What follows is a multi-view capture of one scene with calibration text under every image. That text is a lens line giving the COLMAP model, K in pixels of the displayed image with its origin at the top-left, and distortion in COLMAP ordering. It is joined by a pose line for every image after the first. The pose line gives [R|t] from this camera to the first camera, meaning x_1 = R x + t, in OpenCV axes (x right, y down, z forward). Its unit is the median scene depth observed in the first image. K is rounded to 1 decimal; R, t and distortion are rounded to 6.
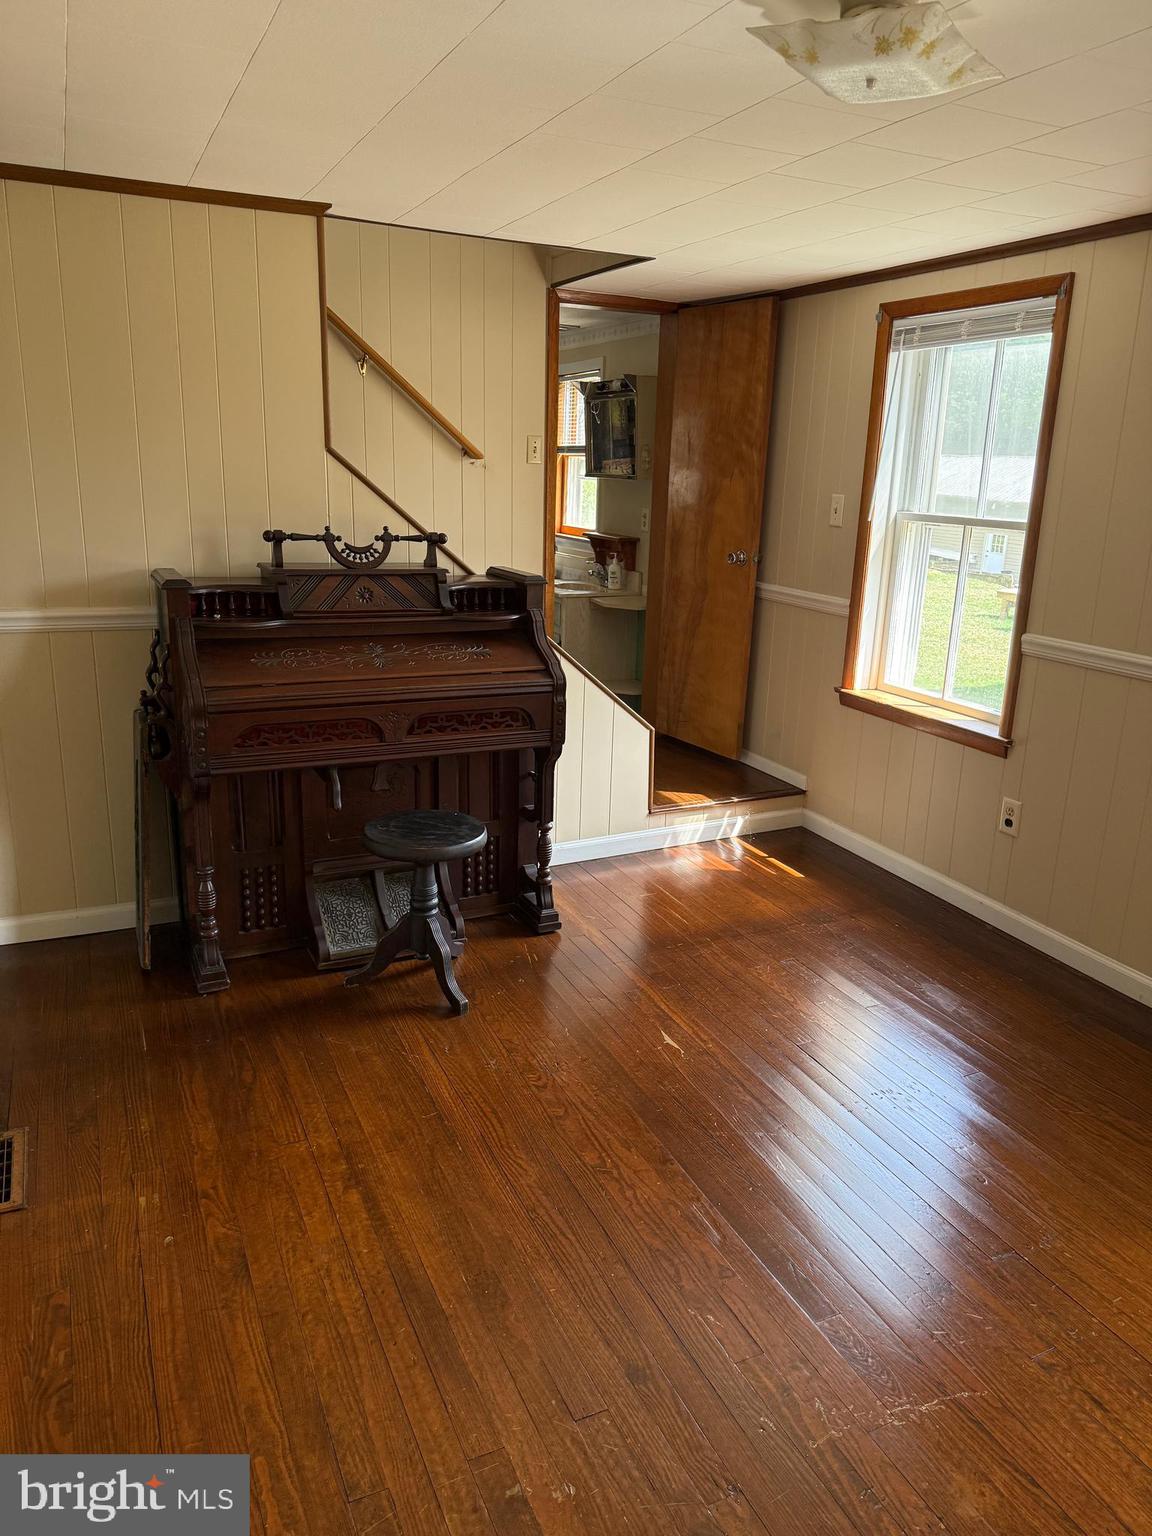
lens RADIAL K [[1087.8, 0, 575.4], [0, 1087.8, 767.8], [0, 0, 1]] dist [0.052883, -0.042055]
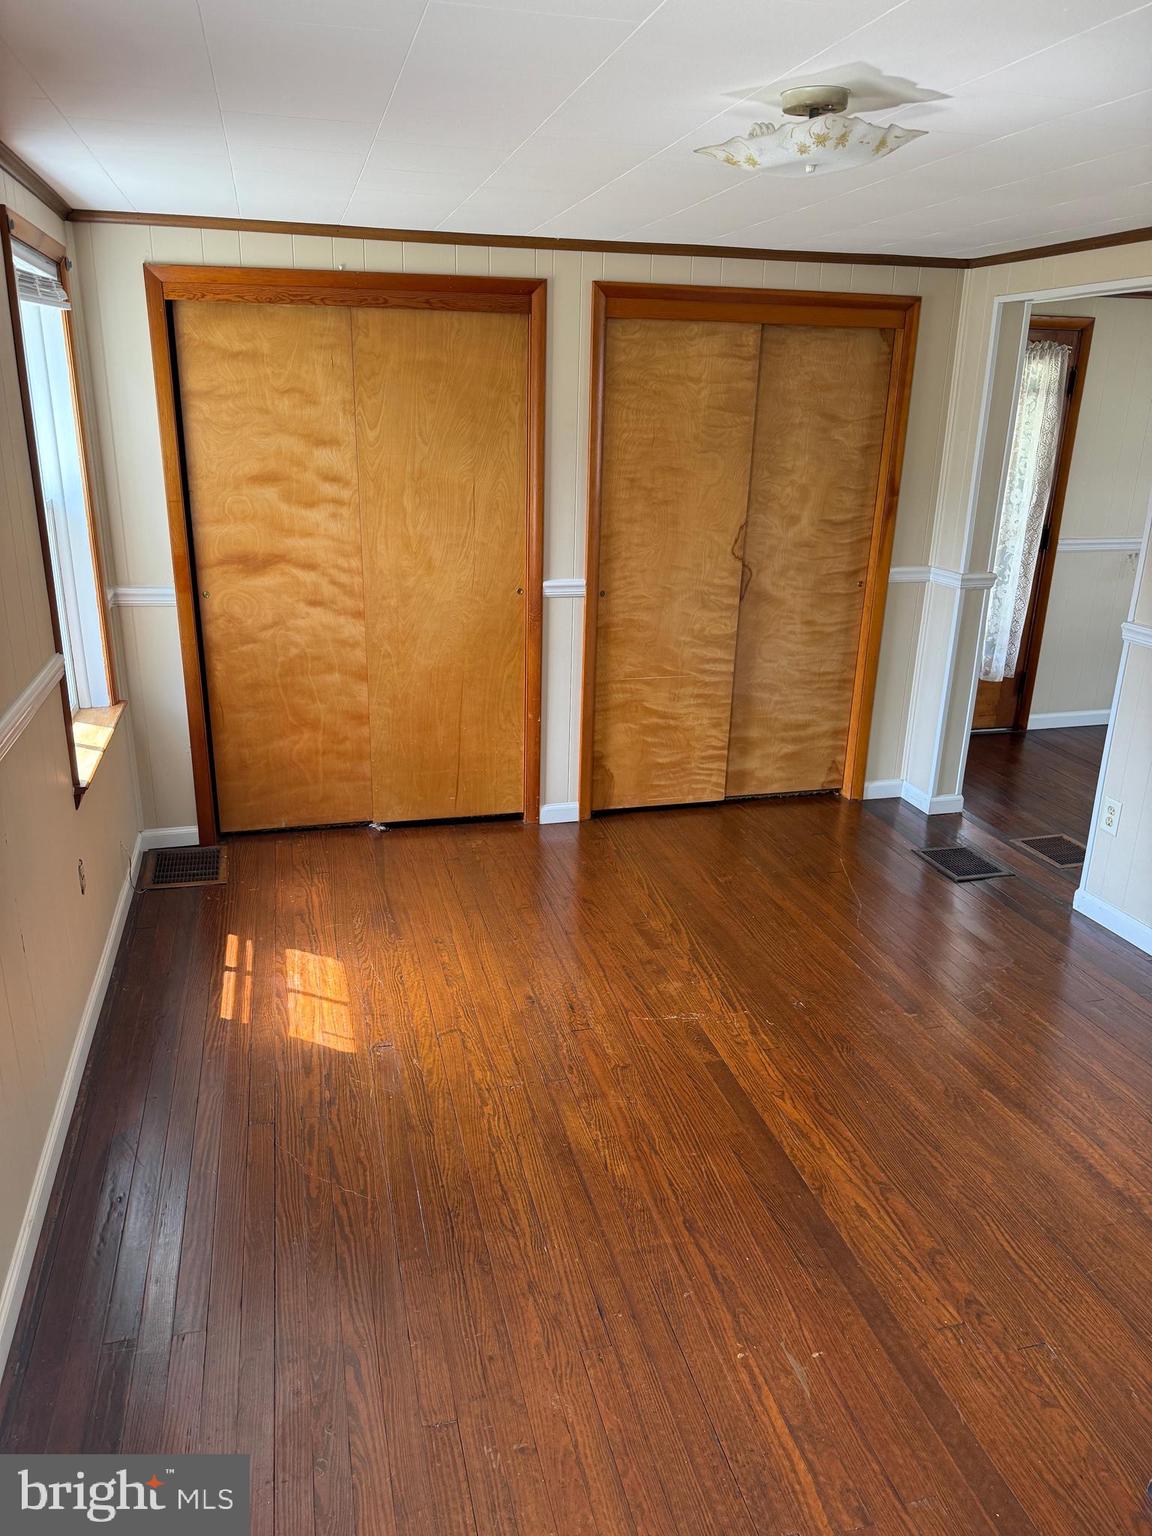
lens RADIAL K [[1087.8, 0, 575.4], [0, 1087.8, 767.8], [0, 0, 1]] dist [0.052883, -0.042055]
pose [[-0.982603, -0.105912, 0.152561, 0.181505], [0.001166, 0.817920, 0.575331, -0.513714], [-0.185717, 0.565499, -0.803567, 1.570174]]
